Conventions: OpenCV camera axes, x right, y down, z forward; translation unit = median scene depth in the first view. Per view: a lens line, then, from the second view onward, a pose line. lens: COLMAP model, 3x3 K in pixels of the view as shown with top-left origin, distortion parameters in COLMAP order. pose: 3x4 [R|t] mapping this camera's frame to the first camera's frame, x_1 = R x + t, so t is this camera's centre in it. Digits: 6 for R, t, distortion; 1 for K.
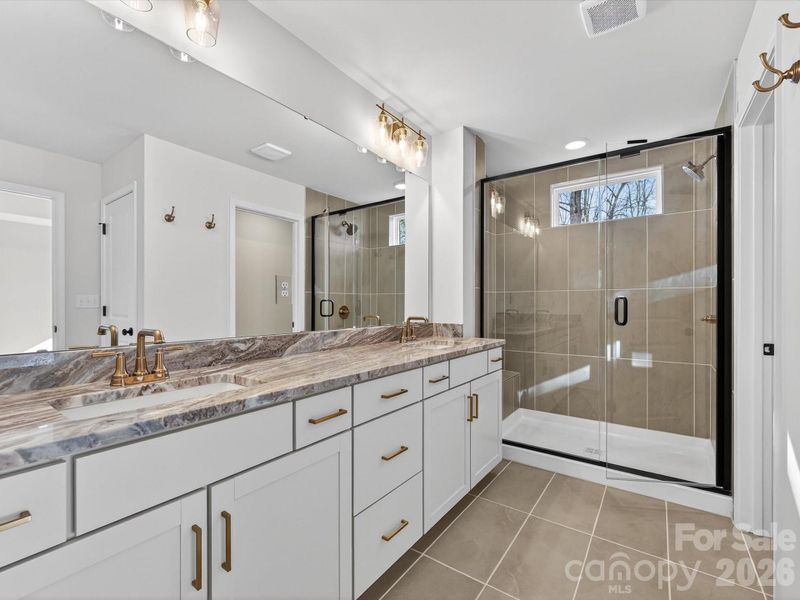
lens RADIAL K [[359.2, 0, 400.0], [0, 359.2, 300.0], [0, 0, 1]] dist [0.000607, -0.000054]
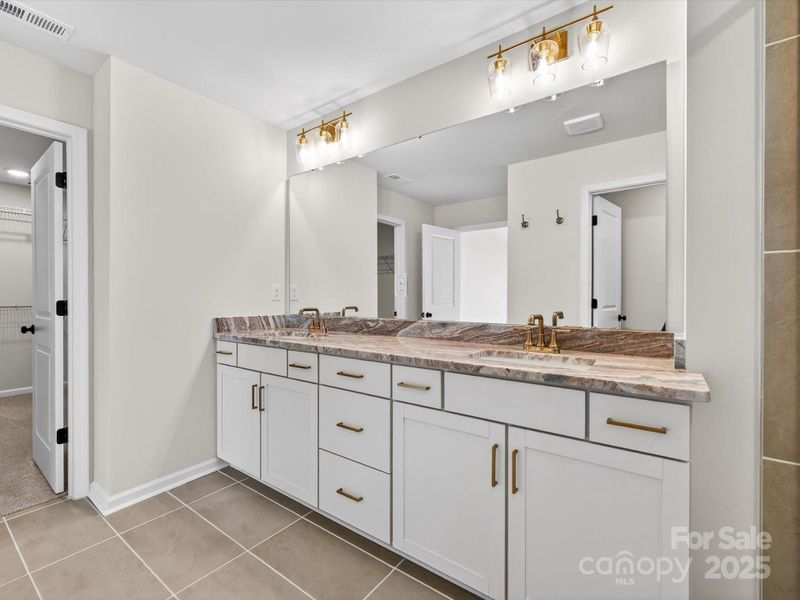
lens RADIAL K [[359.2, 0, 400.0], [0, 359.2, 300.0], [0, 0, 1]] dist [0.000607, -0.000054]
pose [[0.006611, 0.013610, -0.999886, 1.087434], [0.014838, 0.999796, 0.013707, 0.005821], [0.999868, -0.014927, 0.006407, 1.099128]]
